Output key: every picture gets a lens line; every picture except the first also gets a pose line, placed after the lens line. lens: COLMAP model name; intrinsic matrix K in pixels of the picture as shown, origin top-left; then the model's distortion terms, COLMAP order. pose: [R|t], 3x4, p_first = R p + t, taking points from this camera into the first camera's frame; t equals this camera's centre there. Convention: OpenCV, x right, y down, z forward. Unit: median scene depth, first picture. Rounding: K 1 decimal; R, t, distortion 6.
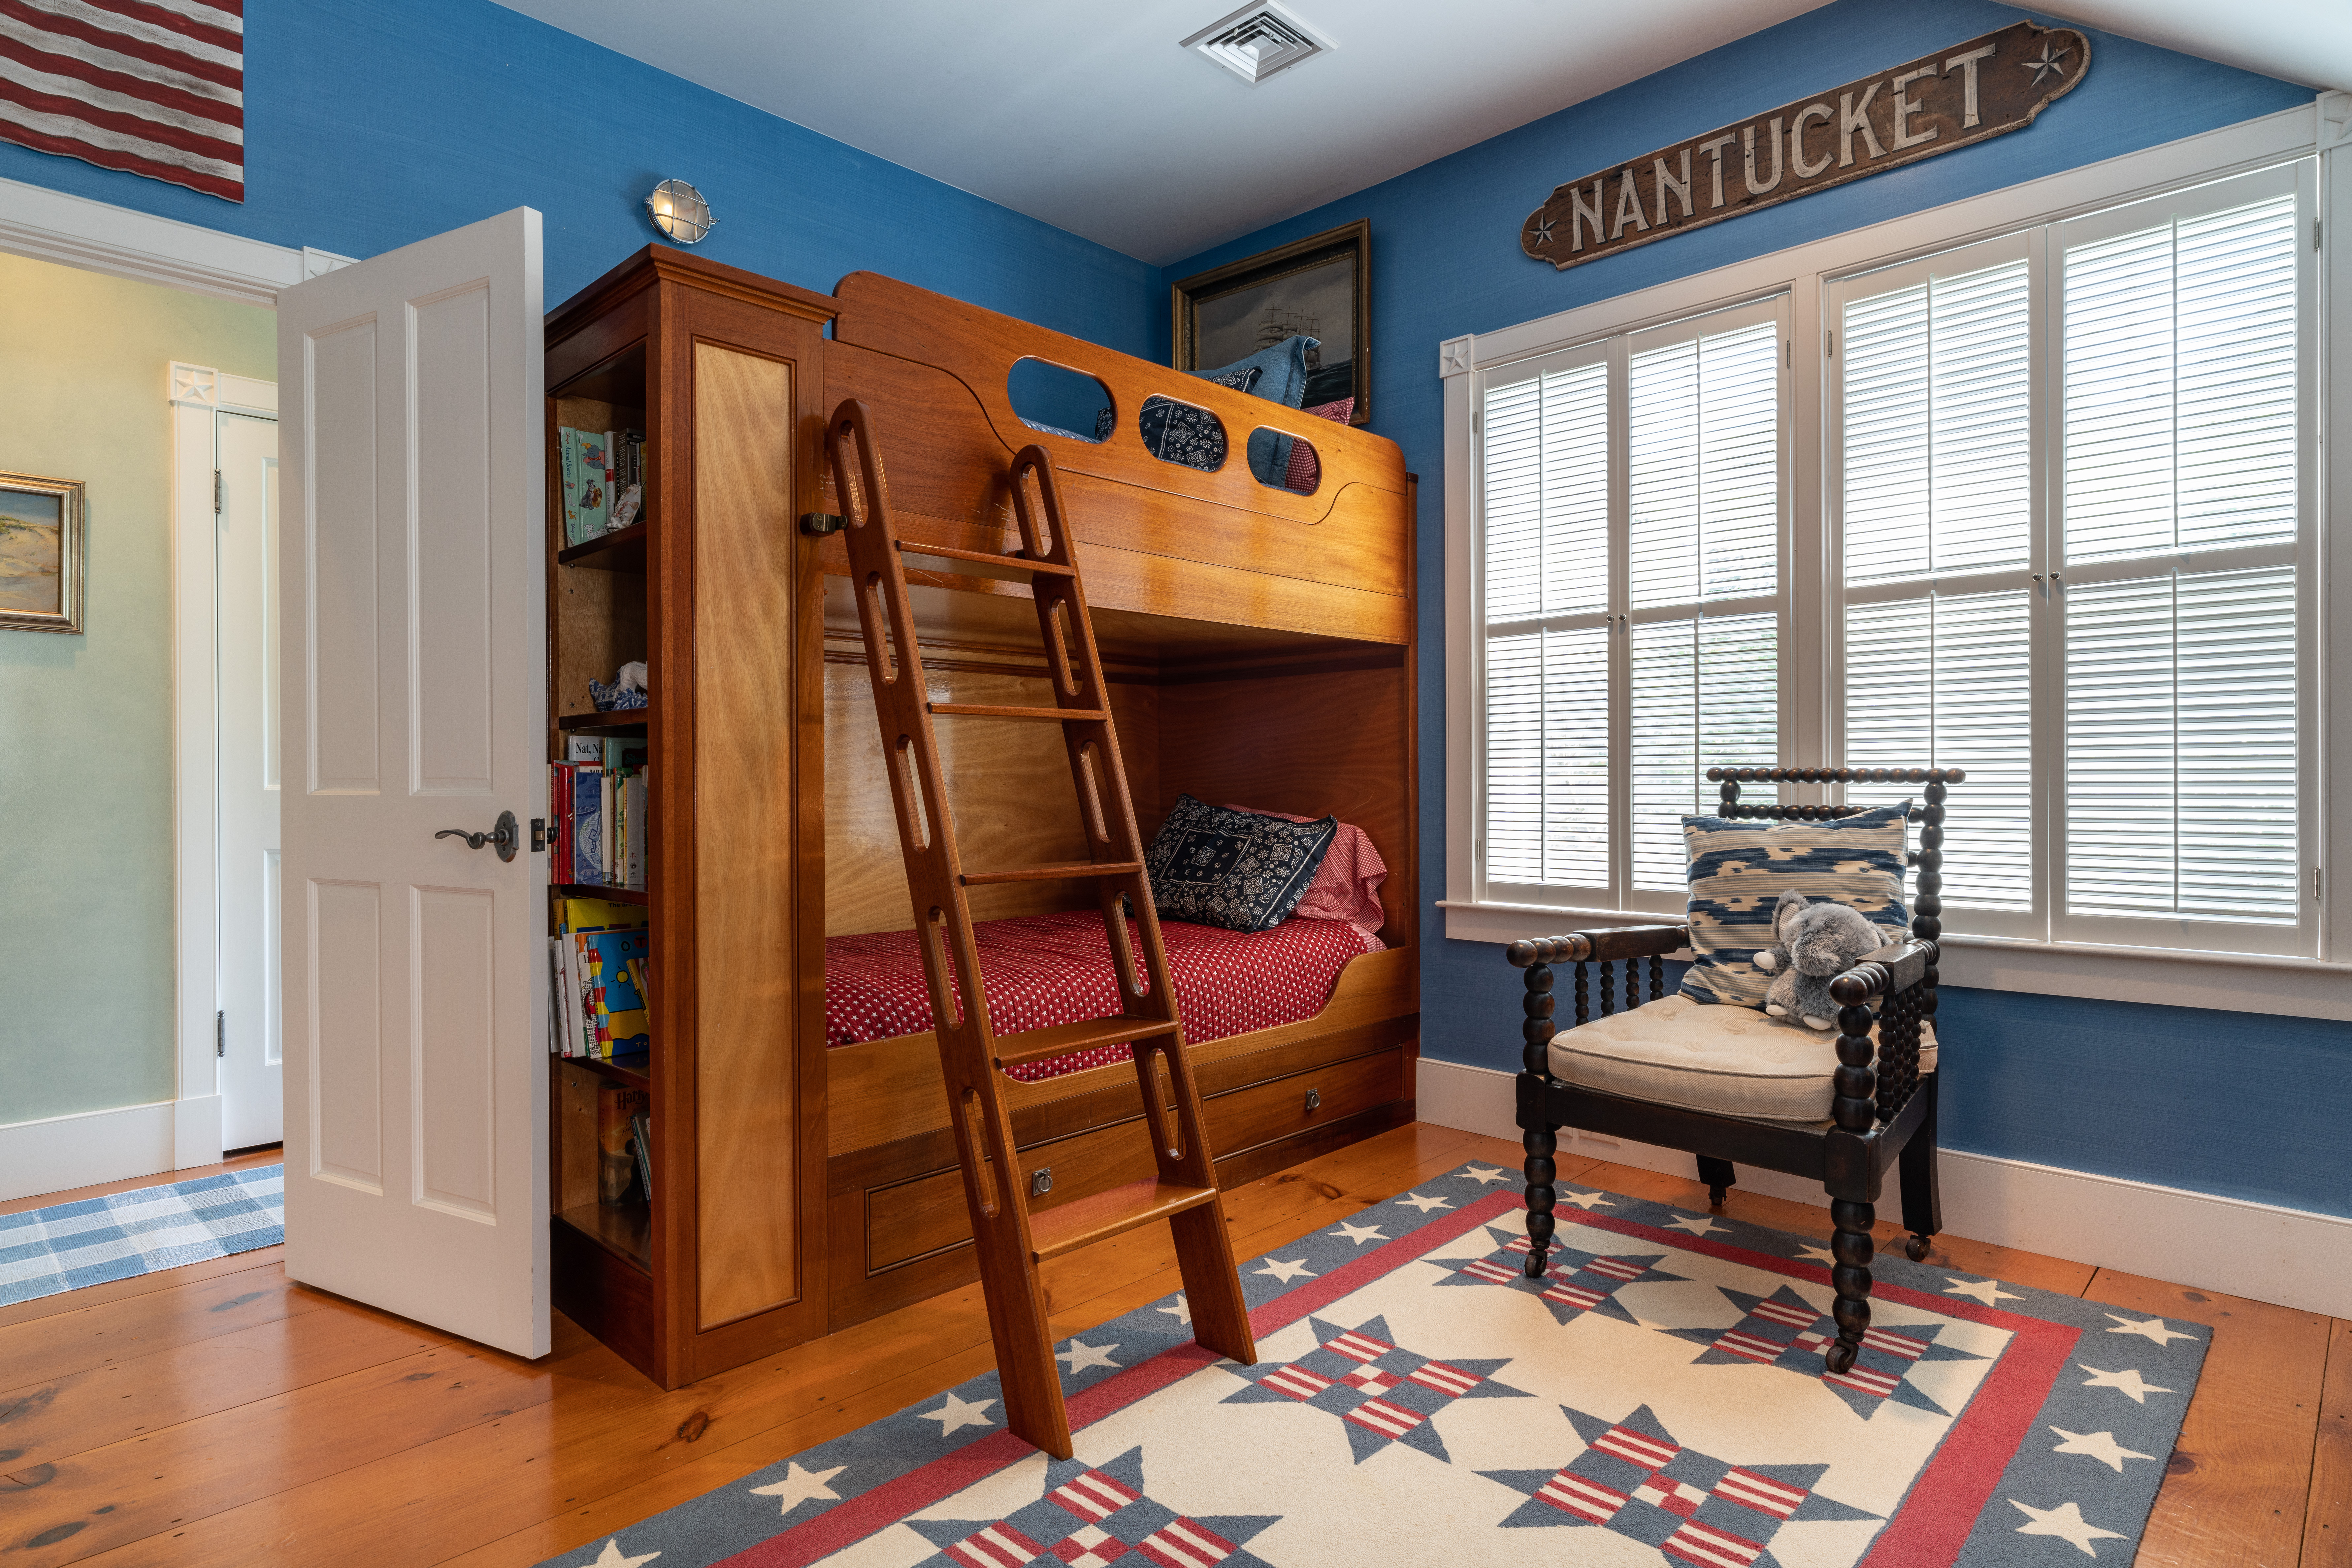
lens RADIAL K [[1294.7, 0, 1178.6], [0, 1294.7, 782.0], [0, 0, 1]] dist [0.003004, 0.001109]
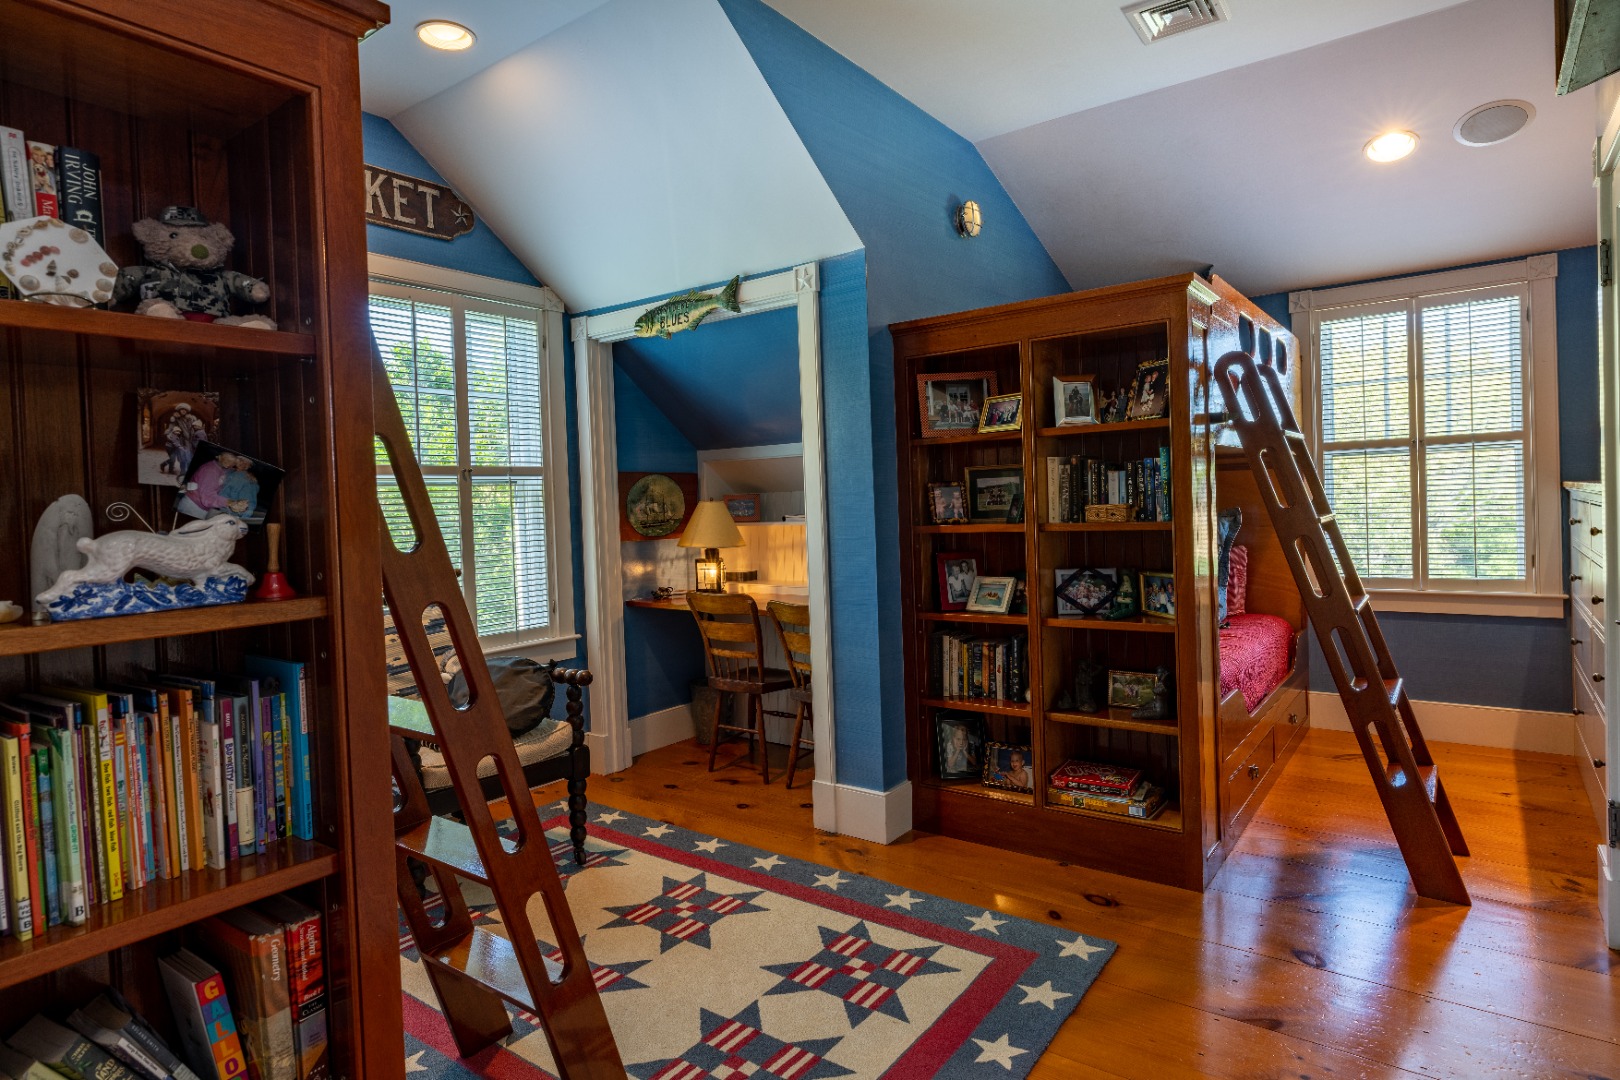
lens RADIAL K [[891.7, 0, 811.6], [0, 891.7, 536.3], [0, 0, 1]] dist [0.003004, 0.001109]
pose [[-0.132409, -0.025108, 0.990877, -1.048123], [0.035492, 0.998918, 0.030054, -0.110250], [-0.990559, 0.039148, -0.131375, 0.892970]]
